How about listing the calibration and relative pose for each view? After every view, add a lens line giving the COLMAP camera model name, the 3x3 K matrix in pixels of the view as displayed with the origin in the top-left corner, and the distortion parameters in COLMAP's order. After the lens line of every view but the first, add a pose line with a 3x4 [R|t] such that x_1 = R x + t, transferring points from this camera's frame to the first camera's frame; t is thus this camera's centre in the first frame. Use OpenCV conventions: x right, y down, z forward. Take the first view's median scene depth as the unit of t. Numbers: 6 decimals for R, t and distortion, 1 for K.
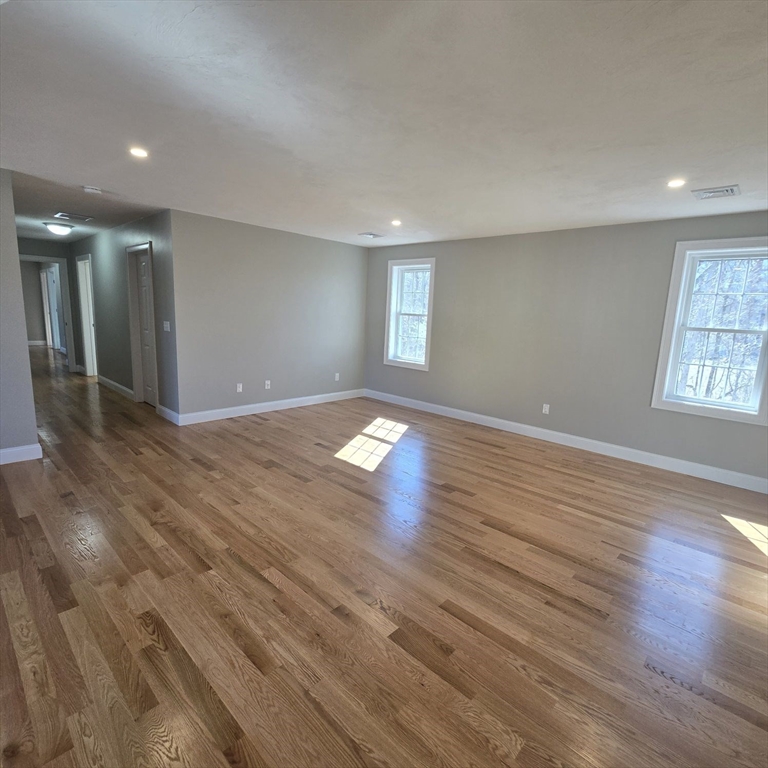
lens RADIAL K [[420.3, 0, 388.8], [0, 420.3, 384.8], [0, 0, 1]] dist [0.001832, -0.003267]
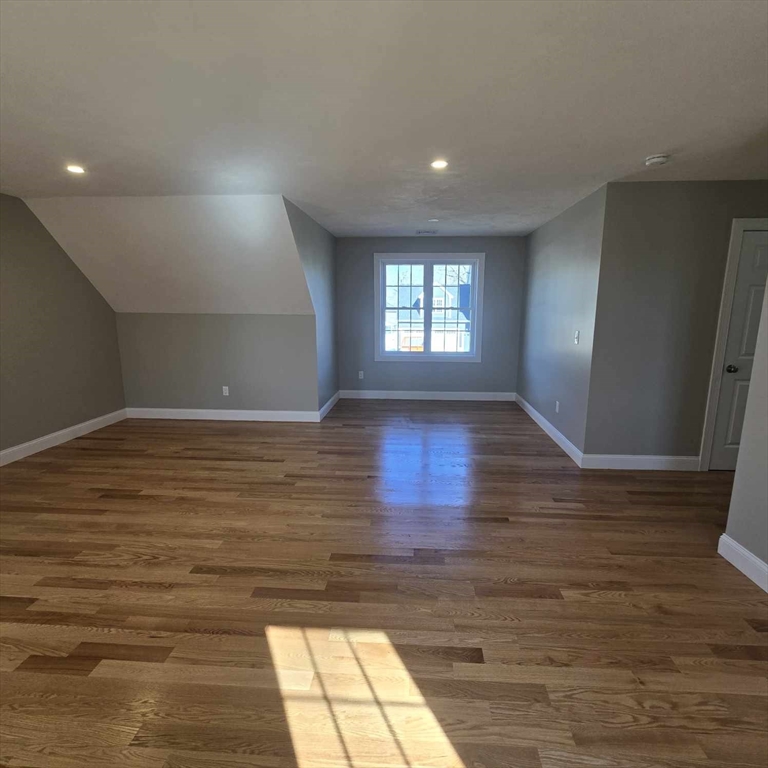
lens RADIAL K [[420.3, 0, 390.2], [0, 420.3, 387.0], [0, 0, 1]] dist [0.001832, -0.003267]
pose [[-0.767294, 0.076051, -0.636770, 0.129834], [-0.147982, 0.945149, 0.291197, -0.209414], [0.623988, 0.317664, -0.713953, 1.231700]]
